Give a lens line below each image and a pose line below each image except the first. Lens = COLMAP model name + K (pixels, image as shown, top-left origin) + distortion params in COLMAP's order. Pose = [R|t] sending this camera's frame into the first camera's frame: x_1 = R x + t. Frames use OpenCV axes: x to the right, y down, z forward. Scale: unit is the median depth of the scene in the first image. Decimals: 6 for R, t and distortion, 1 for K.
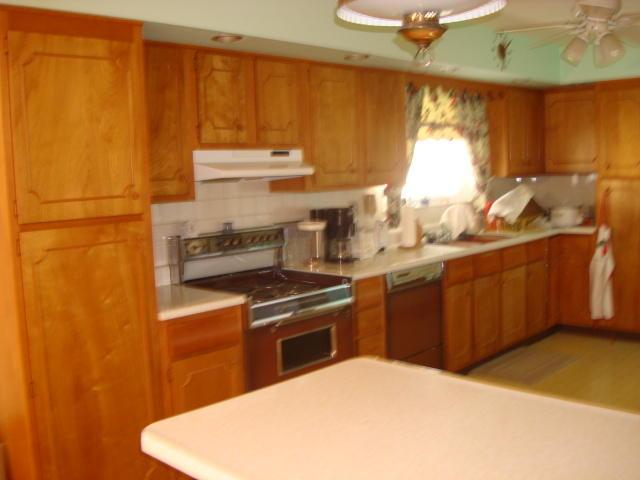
lens RADIAL K [[664.2, 0, 320.0], [0, 664.2, 240.0], [0, 0, 1]] dist [-0.116893, -0.008996]
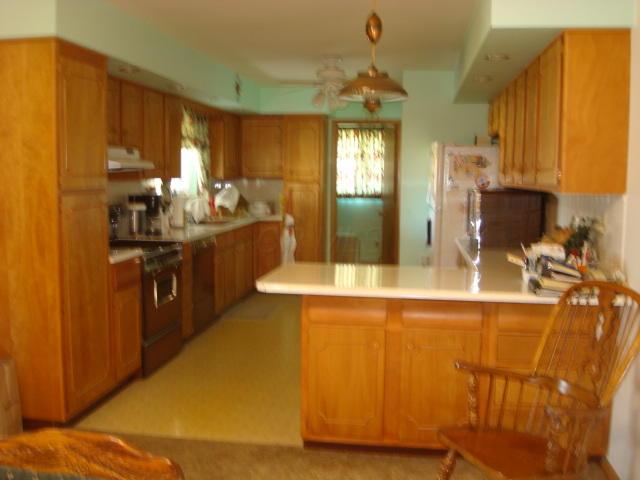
lens RADIAL K [[664.2, 0, 320.0], [0, 664.2, 240.0], [0, 0, 1]] dist [-0.116893, -0.008996]
pose [[0.806199, -0.010992, 0.591542, -0.382327], [0.020359, 0.999751, -0.009169, 0.049790], [-0.591294, 0.019435, 0.806222, -0.226839]]
